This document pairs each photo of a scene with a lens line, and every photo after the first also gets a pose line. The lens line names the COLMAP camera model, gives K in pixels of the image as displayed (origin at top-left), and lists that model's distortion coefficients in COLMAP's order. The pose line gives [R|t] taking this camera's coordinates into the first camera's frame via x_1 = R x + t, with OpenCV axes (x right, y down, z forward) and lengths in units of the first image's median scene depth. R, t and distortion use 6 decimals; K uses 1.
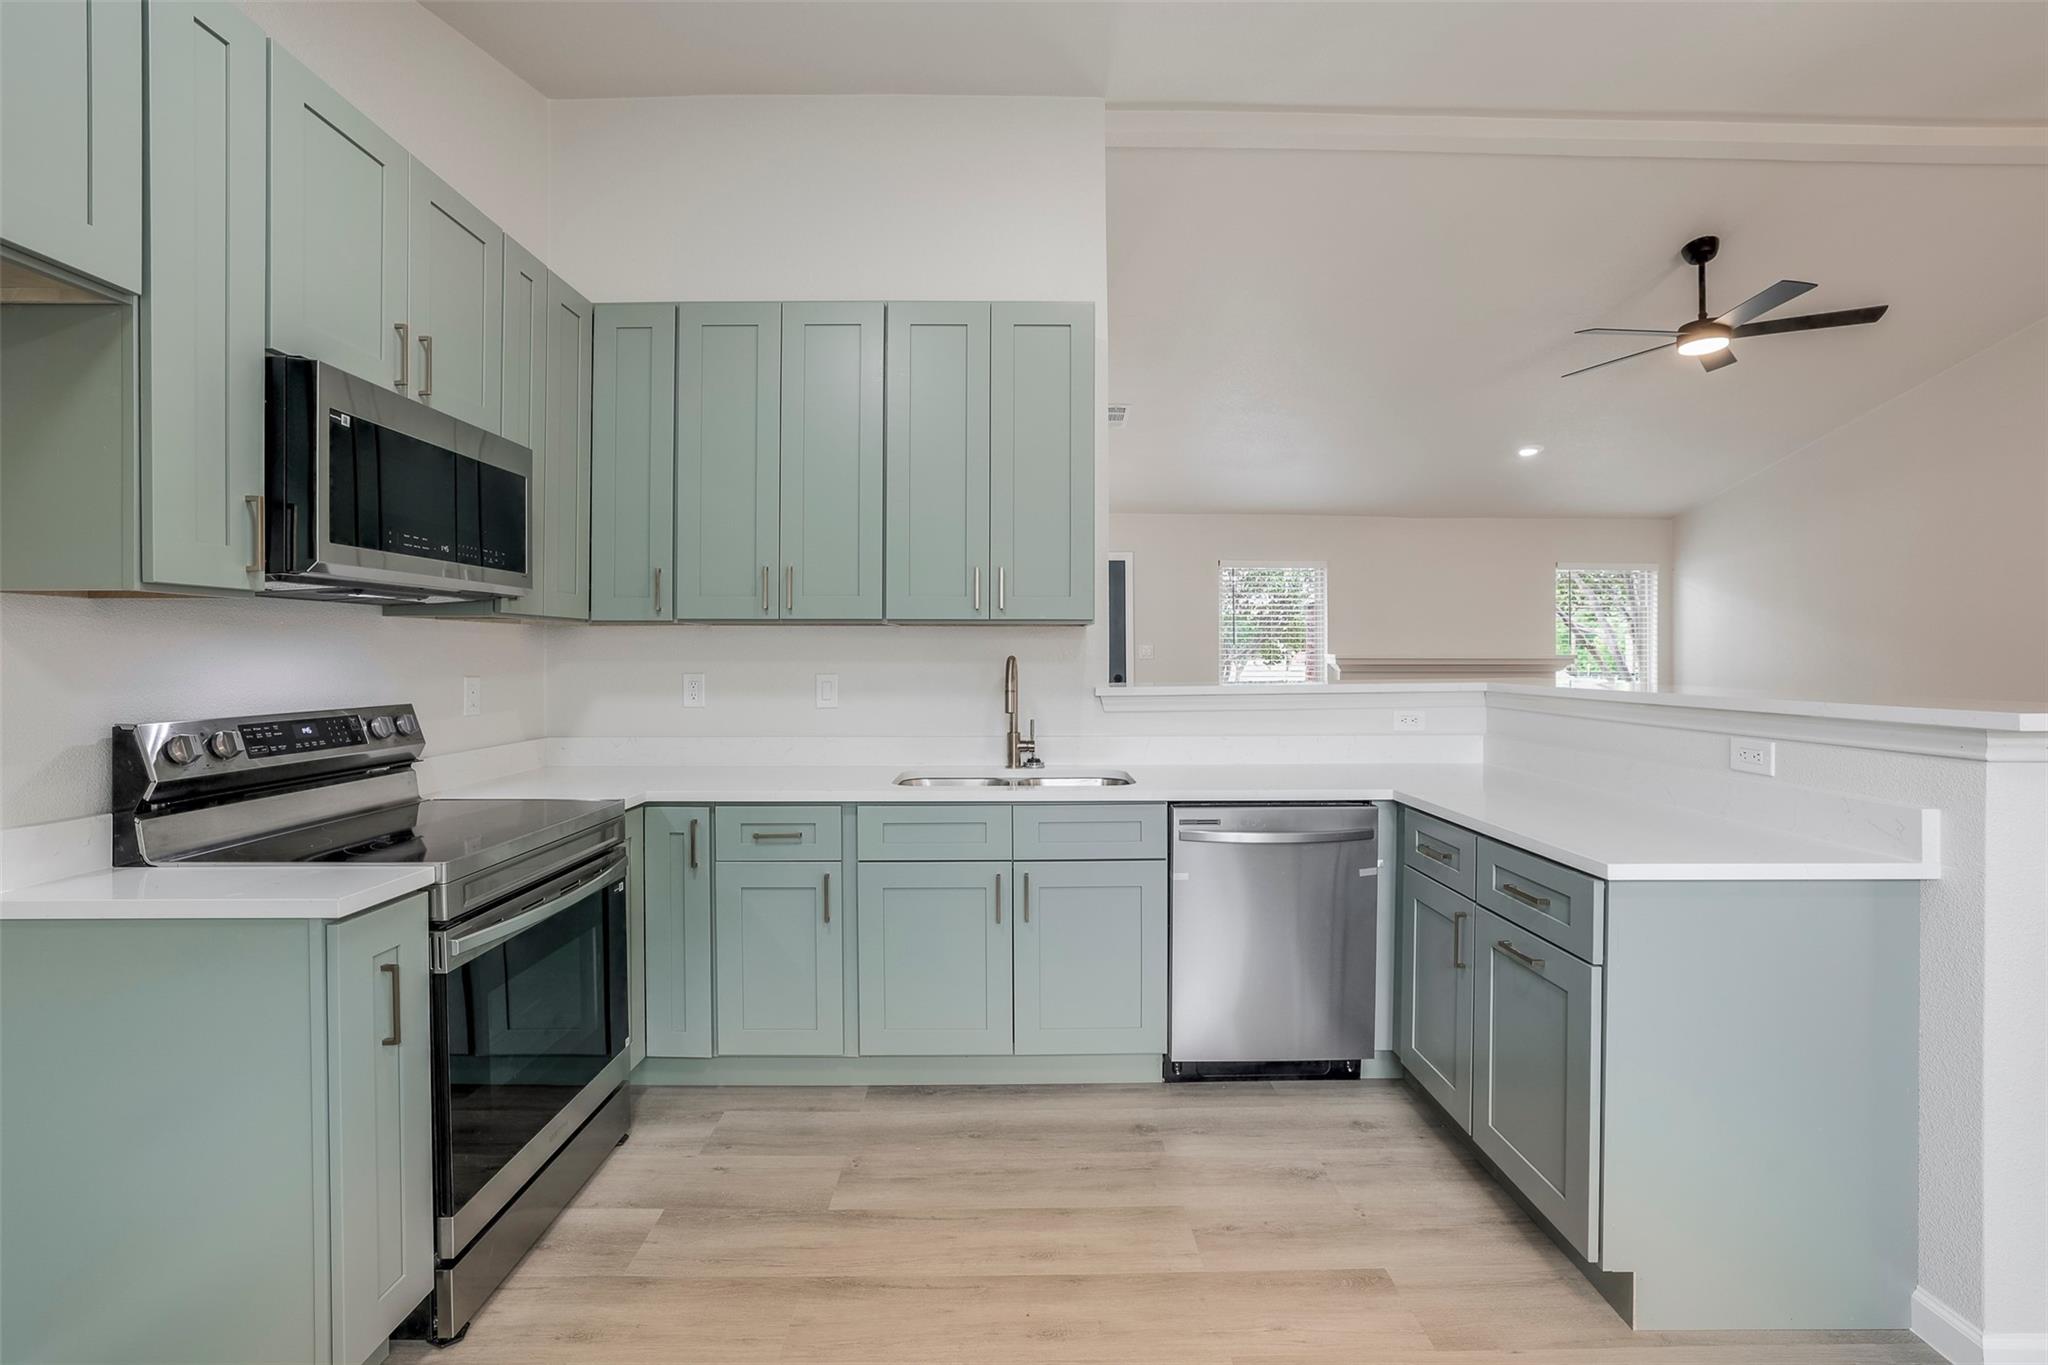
lens RADIAL K [[909.3, 0, 958.6], [0, 909.3, 654.9], [0, 0, 1]] dist [-0.029868, 0.008557]
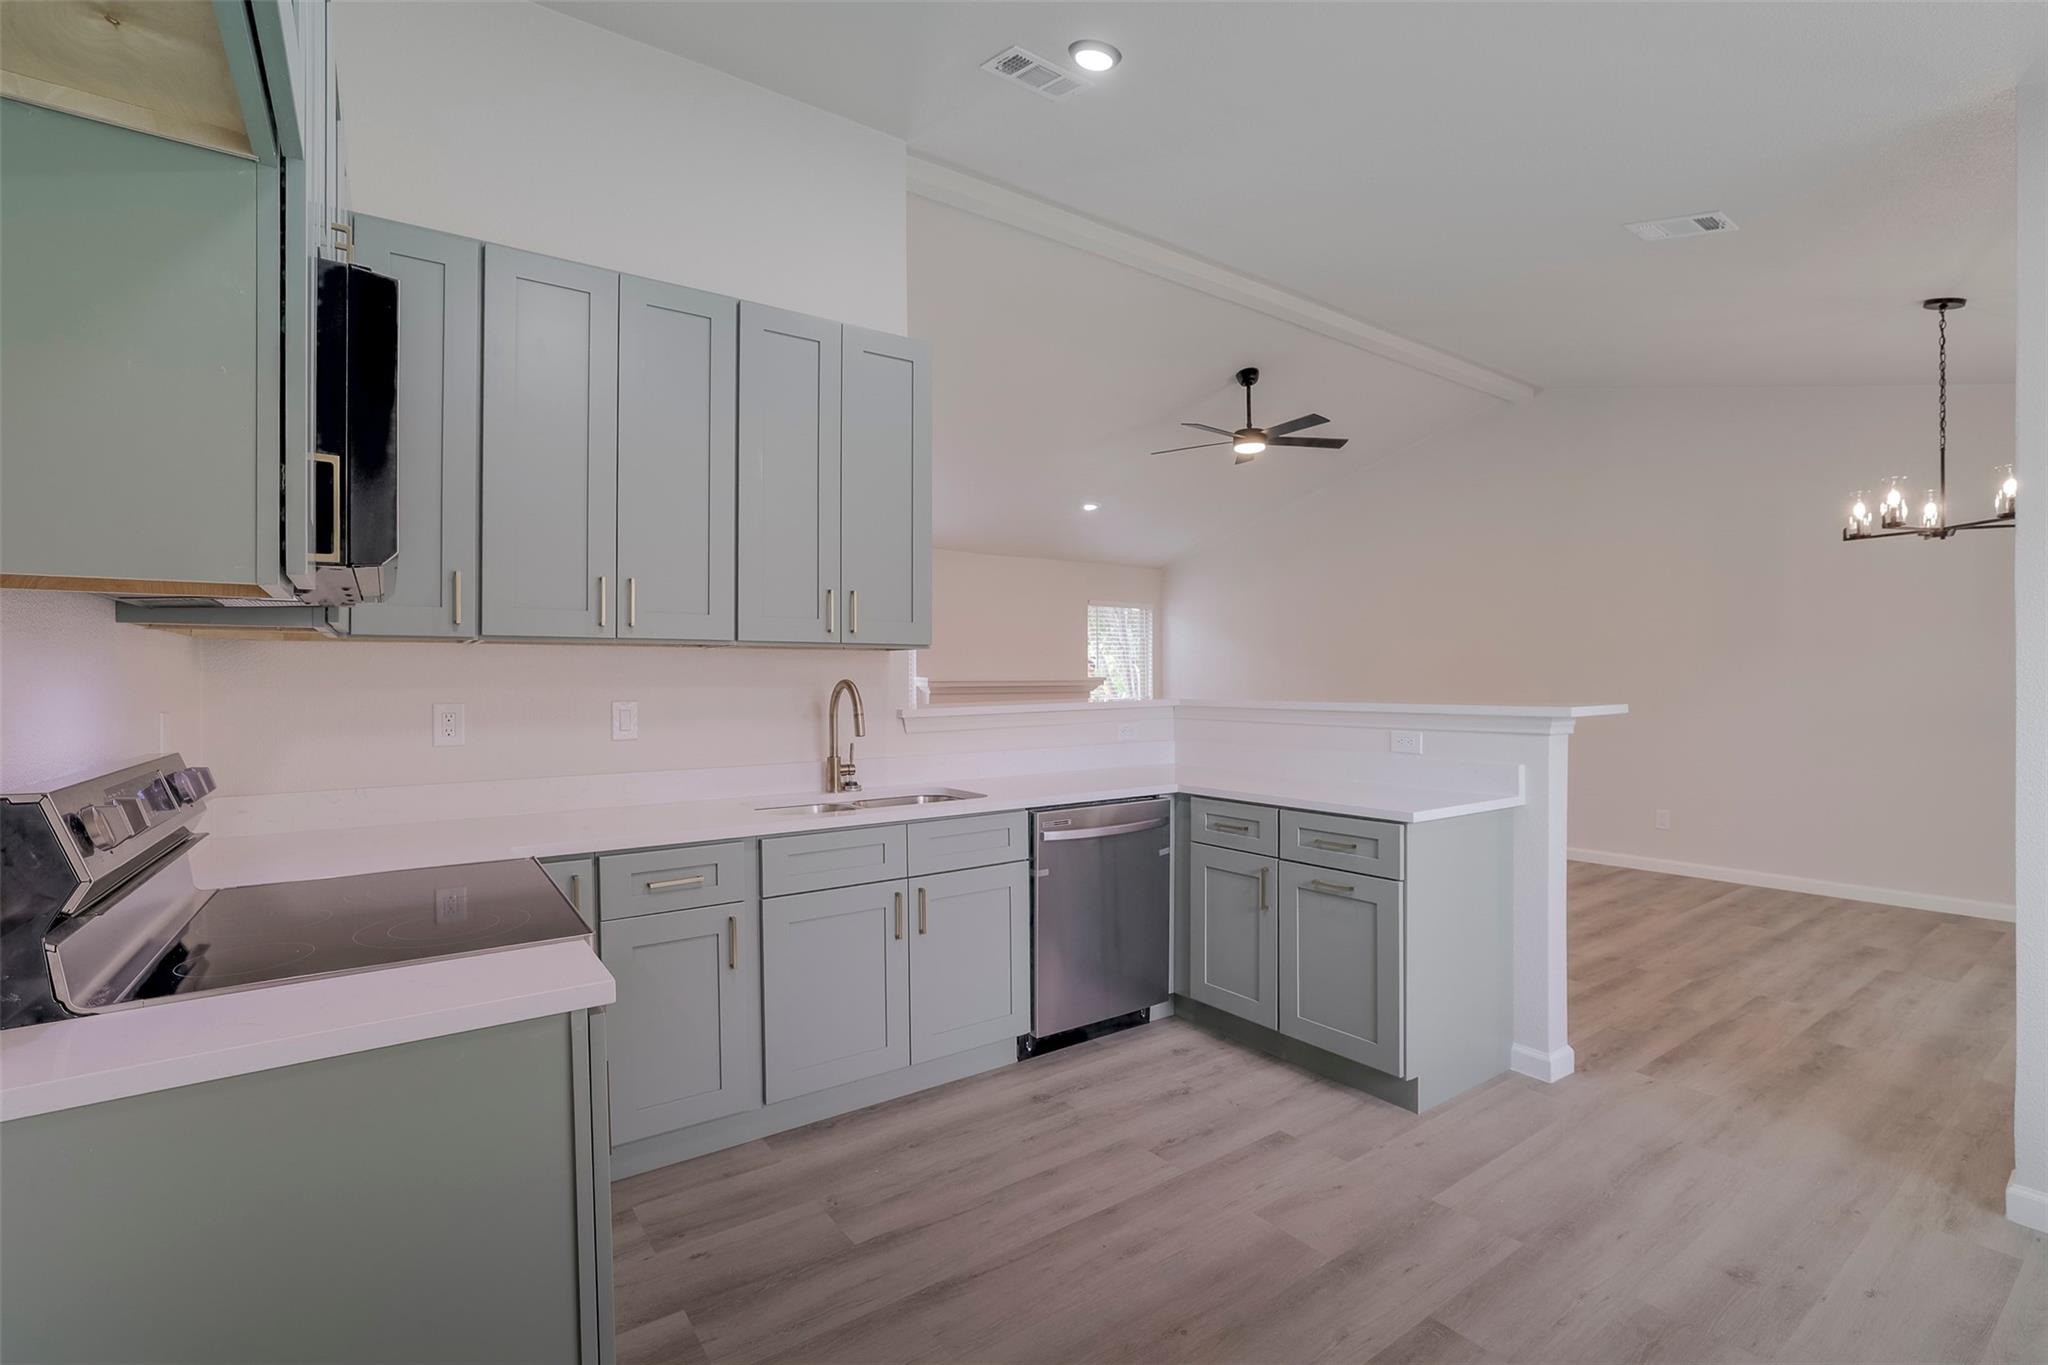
lens RADIAL K [[909.3, 0, 1119.8], [0, 909.3, 674.8], [0, 0, 1]] dist [-0.029868, 0.008557]
pose [[0.805559, -0.001715, 0.592514, -0.359647], [0.003662, 0.999991, -0.002085, -0.000548], [-0.592505, 0.003849, 0.805558, 0.028332]]
